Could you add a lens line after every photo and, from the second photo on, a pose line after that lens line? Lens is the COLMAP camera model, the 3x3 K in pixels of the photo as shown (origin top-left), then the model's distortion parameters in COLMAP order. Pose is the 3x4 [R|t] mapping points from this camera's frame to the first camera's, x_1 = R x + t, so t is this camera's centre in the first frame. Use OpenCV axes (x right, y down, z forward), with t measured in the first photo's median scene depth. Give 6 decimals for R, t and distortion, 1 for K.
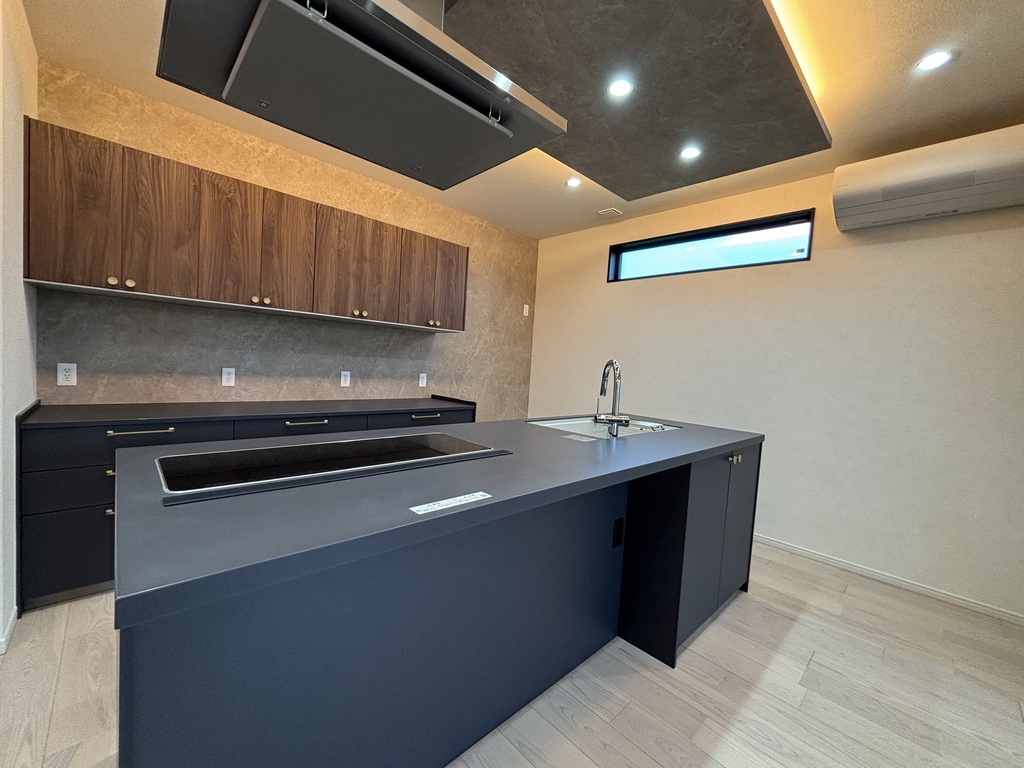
lens RADIAL K [[412.1, 0, 512.0], [0, 412.1, 384.0], [0, 0, 1]] dist [-0.007620, 0.005162]
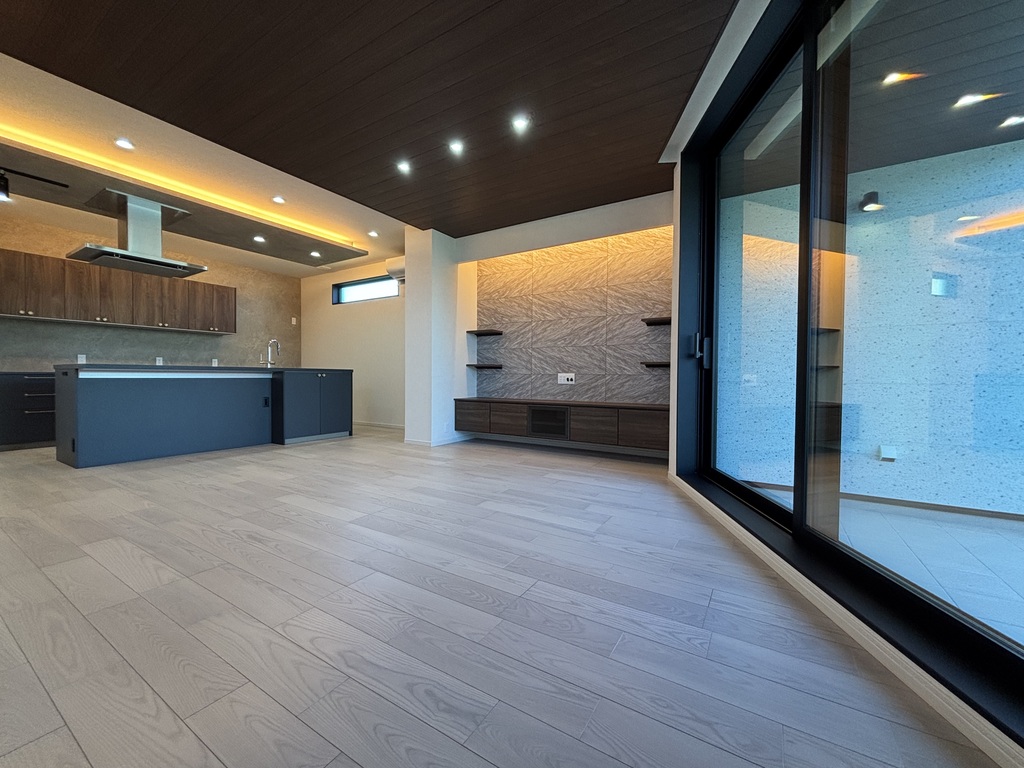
lens RADIAL K [[412.1, 0, 512.0], [0, 412.1, 384.0], [0, 0, 1]] dist [-0.007620, 0.005162]
pose [[0.966842, -0.061477, 0.247865, 0.736893], [0.067555, 0.997586, -0.016082, 0.254064], [-0.246278, 0.032293, 0.968661, -1.296584]]
